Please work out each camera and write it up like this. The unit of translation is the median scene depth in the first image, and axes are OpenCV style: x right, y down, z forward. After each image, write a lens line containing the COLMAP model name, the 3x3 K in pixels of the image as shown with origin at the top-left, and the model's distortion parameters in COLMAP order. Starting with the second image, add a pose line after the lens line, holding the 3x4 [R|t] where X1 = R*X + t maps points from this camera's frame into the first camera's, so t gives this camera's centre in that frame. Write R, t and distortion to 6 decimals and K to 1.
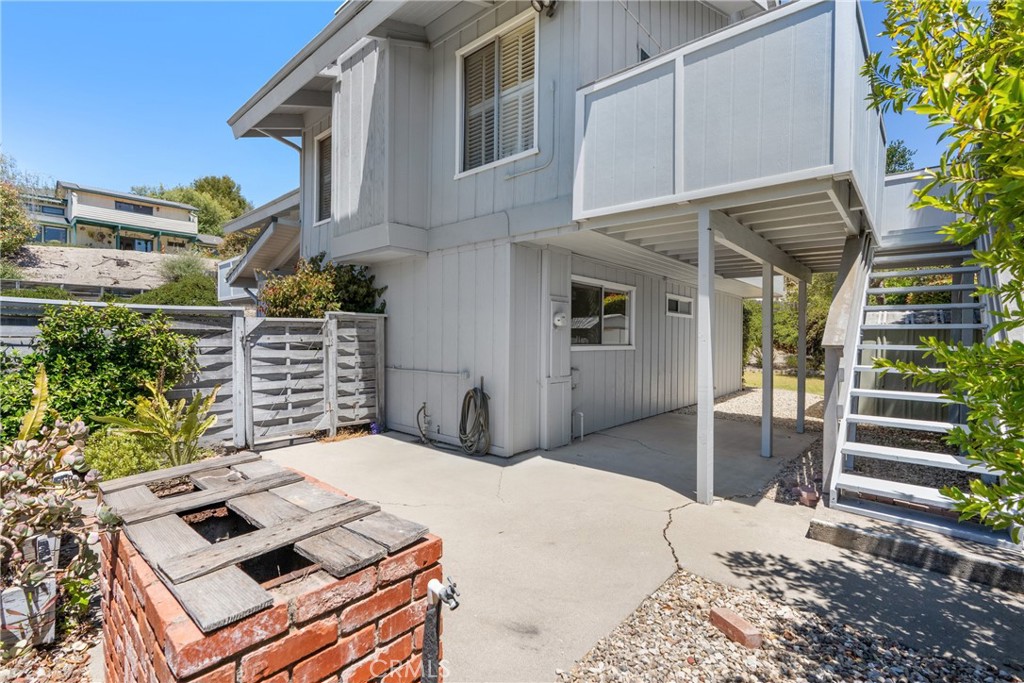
lens RADIAL K [[465.4, 0, 508.3], [0, 465.4, 340.7], [0, 0, 1]] dist [-0.002456, 0.000258]
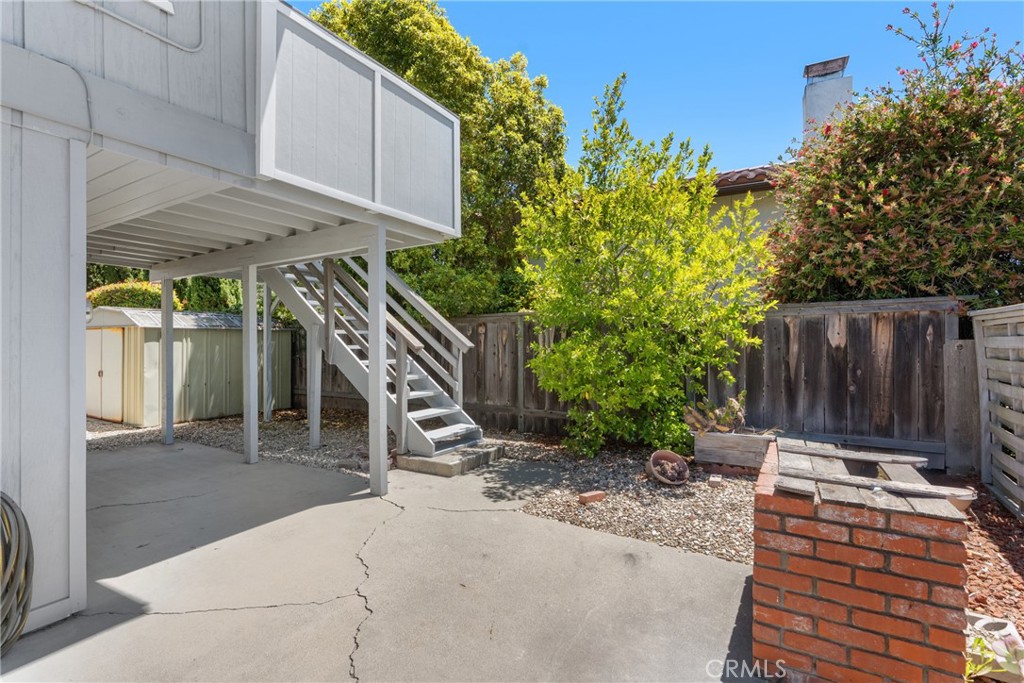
lens RADIAL K [[465.4, 0, 508.3], [0, 465.4, 340.7], [0, 0, 1]] dist [-0.002456, 0.000258]
pose [[-0.172486, -0.004065, 0.985003, -0.709759], [0.009193, 0.999941, 0.005737, -0.017362], [-0.984969, 0.010044, -0.172439, 0.904108]]
